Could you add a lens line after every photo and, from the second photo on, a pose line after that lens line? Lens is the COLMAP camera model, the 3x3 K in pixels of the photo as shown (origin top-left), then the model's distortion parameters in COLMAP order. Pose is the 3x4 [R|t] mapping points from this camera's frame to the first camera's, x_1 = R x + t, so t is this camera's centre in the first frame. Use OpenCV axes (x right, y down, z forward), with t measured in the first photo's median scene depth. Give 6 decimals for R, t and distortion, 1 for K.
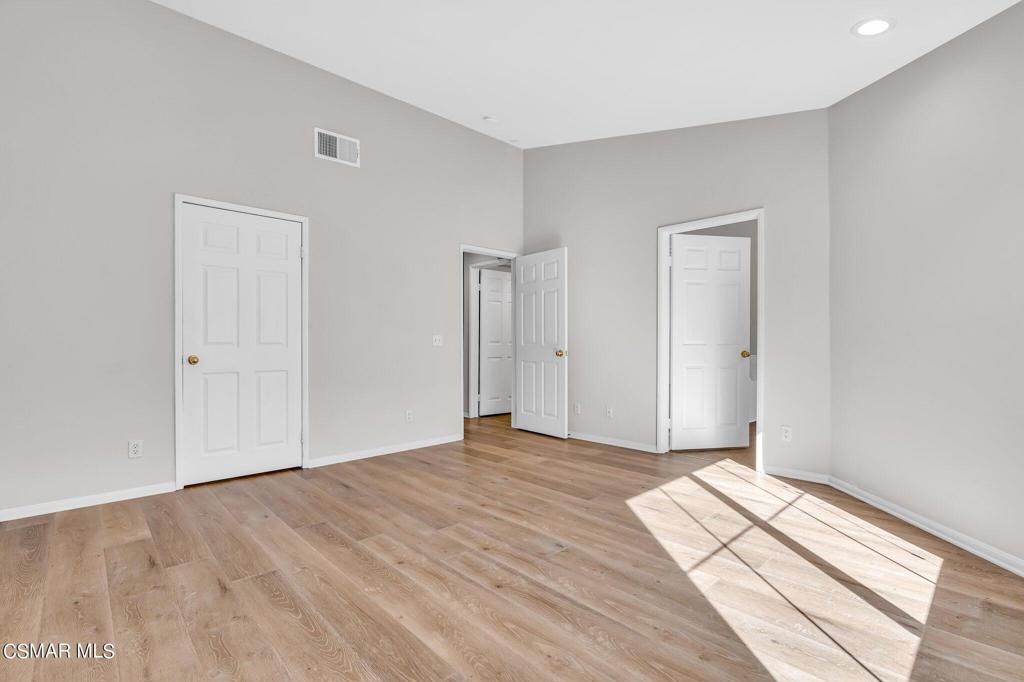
lens RADIAL K [[464.9, 0, 514.1], [0, 464.9, 340.8], [0, 0, 1]] dist [0.003164, -0.000246]
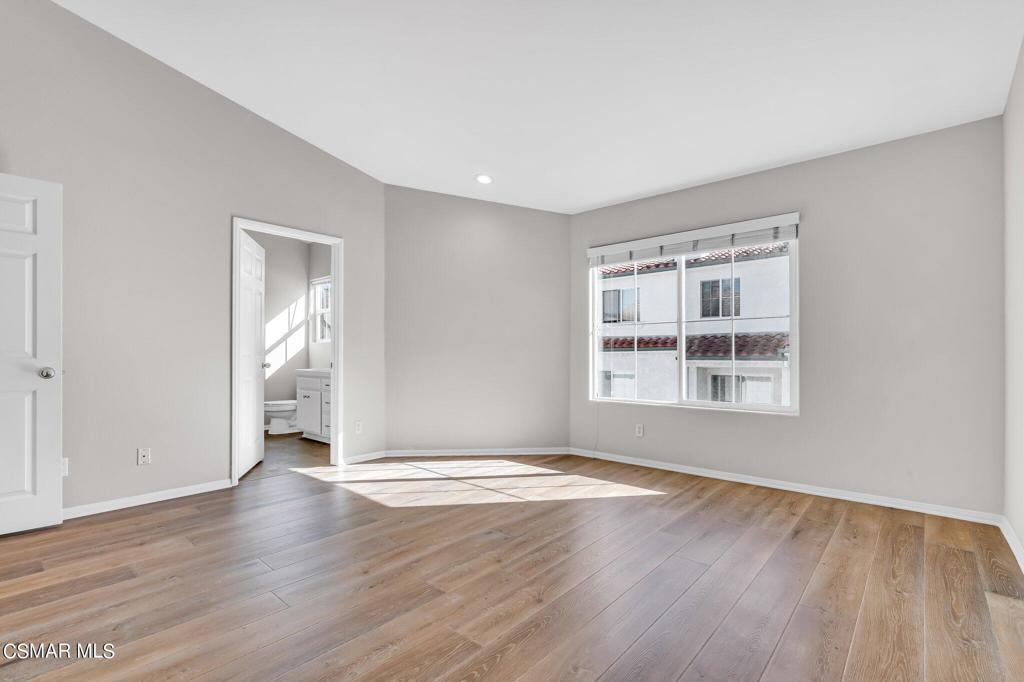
lens RADIAL K [[464.9, 0, 514.0], [0, 464.9, 350.8], [0, 0, 1]] dist [0.003164, -0.000246]
pose [[-0.092695, 0.013313, 0.995606, -0.968898], [-0.004657, 0.999894, -0.013804, 0.011670], [-0.995684, -0.005916, -0.092624, 0.974073]]
